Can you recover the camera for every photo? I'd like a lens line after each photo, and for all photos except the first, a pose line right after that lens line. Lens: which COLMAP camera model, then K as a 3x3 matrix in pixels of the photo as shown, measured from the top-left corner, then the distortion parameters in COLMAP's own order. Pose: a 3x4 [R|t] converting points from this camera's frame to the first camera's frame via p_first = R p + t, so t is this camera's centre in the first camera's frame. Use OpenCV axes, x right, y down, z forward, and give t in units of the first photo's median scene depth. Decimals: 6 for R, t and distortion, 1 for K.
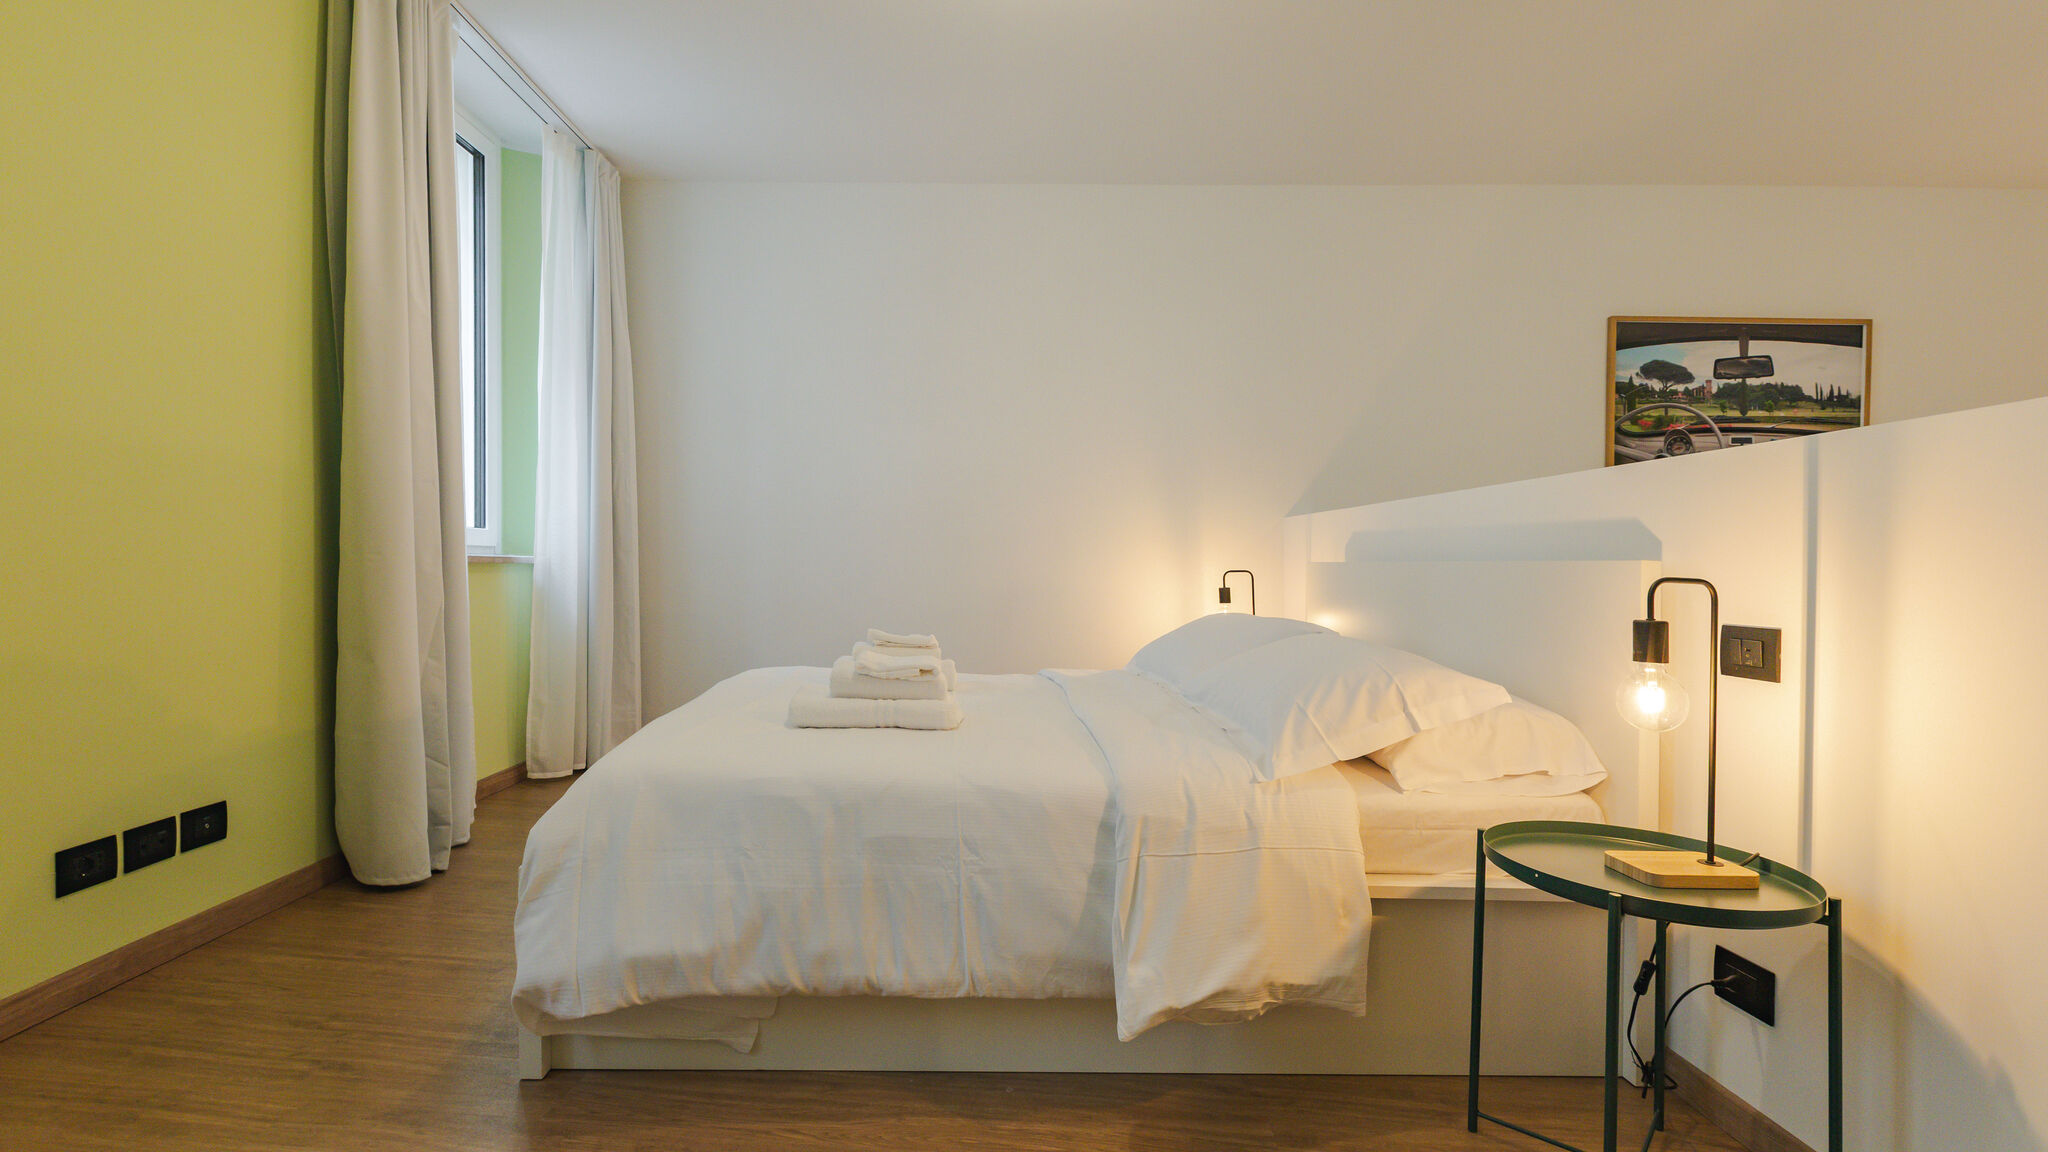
lens RADIAL K [[924.8, 0, 1020.4], [0, 924.8, 558.1], [0, 0, 1]] dist [-0.000550, -0.000469]
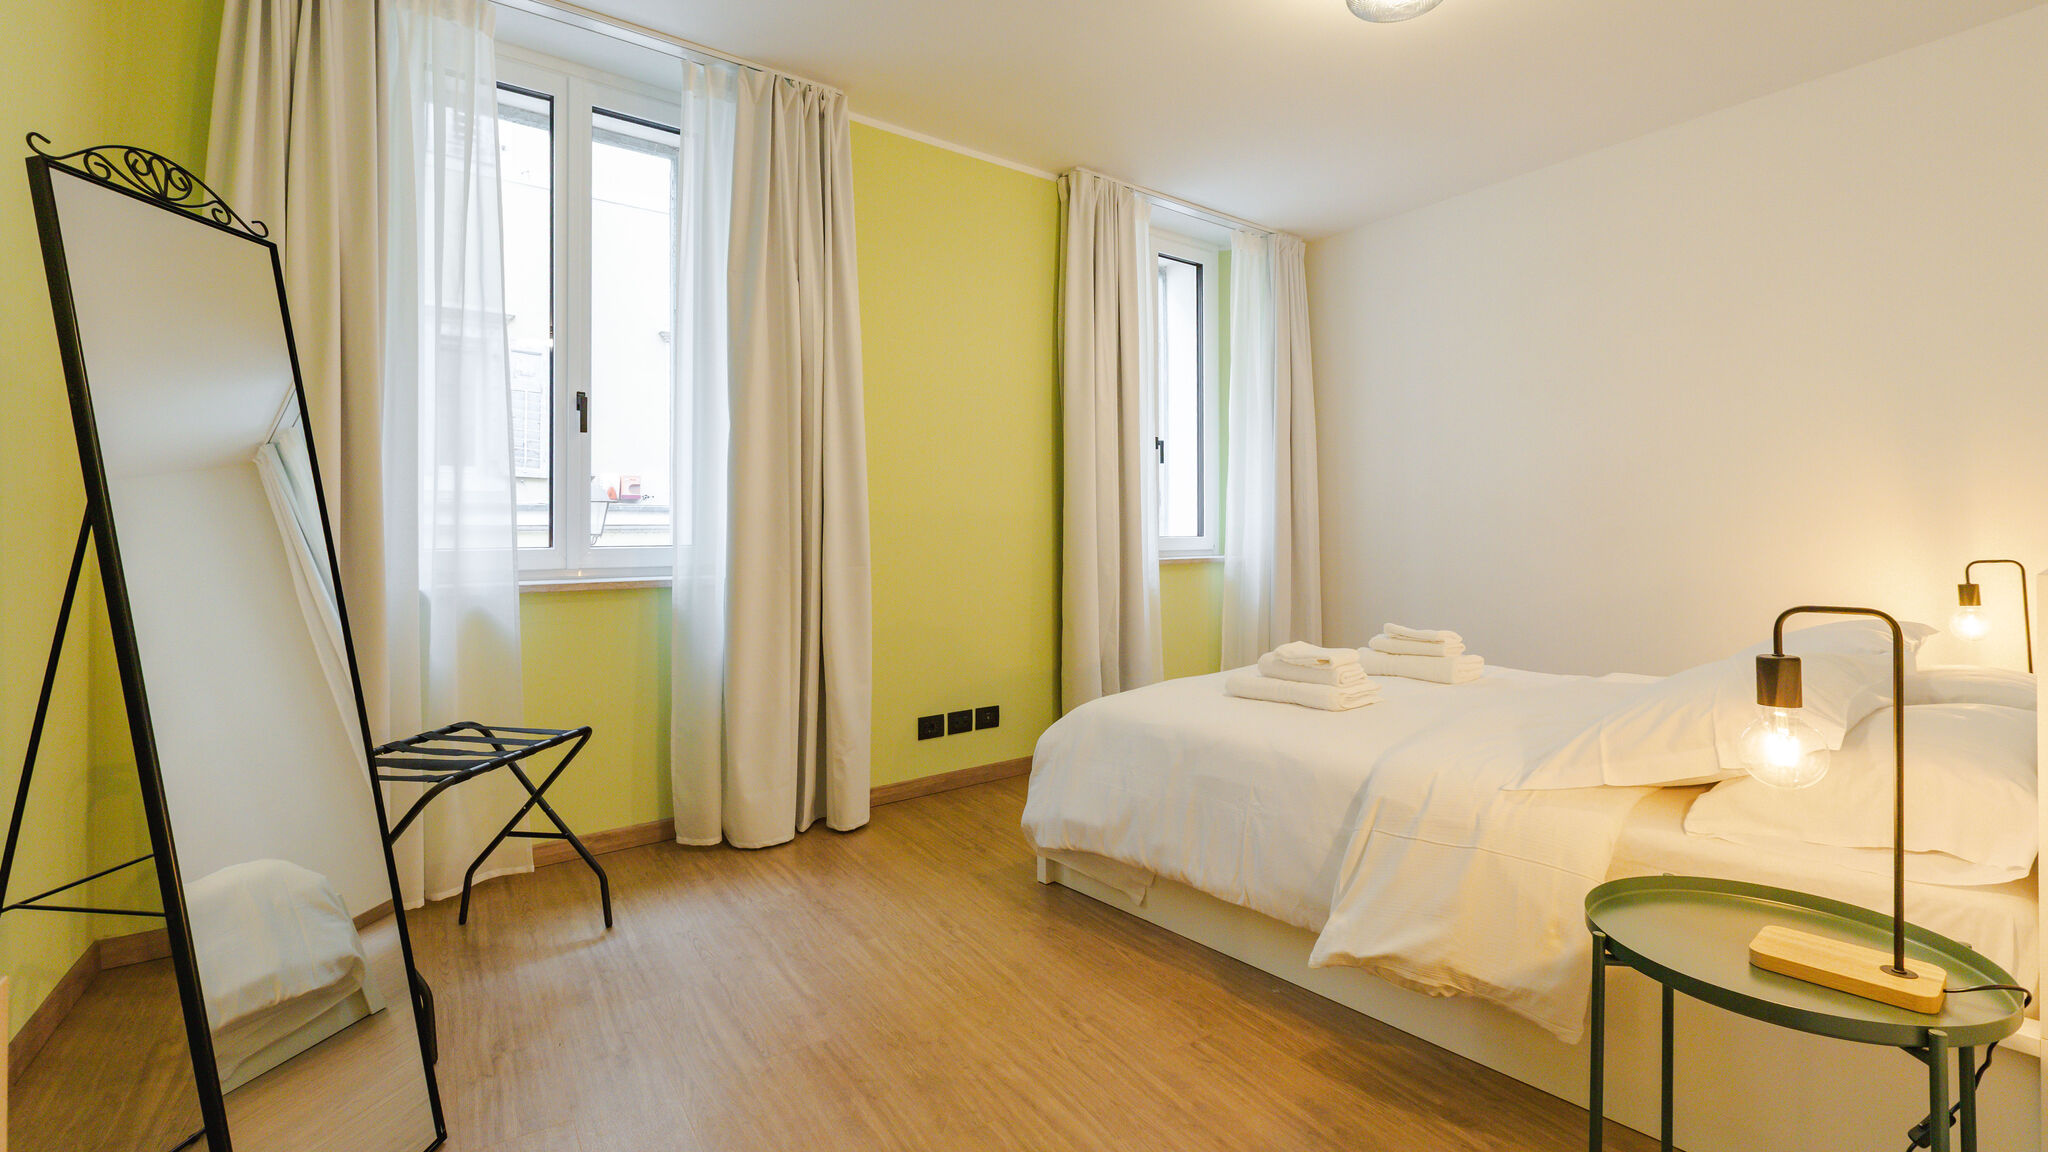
lens RADIAL K [[892.1, 0, 1028.3], [0, 892.1, 484.0], [0, 0, 1]] dist [0.001384, 0.000083]
pose [[0.613768, -0.082945, -0.785117, 0.803568], [0.035297, 0.996354, -0.077668, -0.044597], [0.788697, 0.019957, 0.614458, -0.051898]]
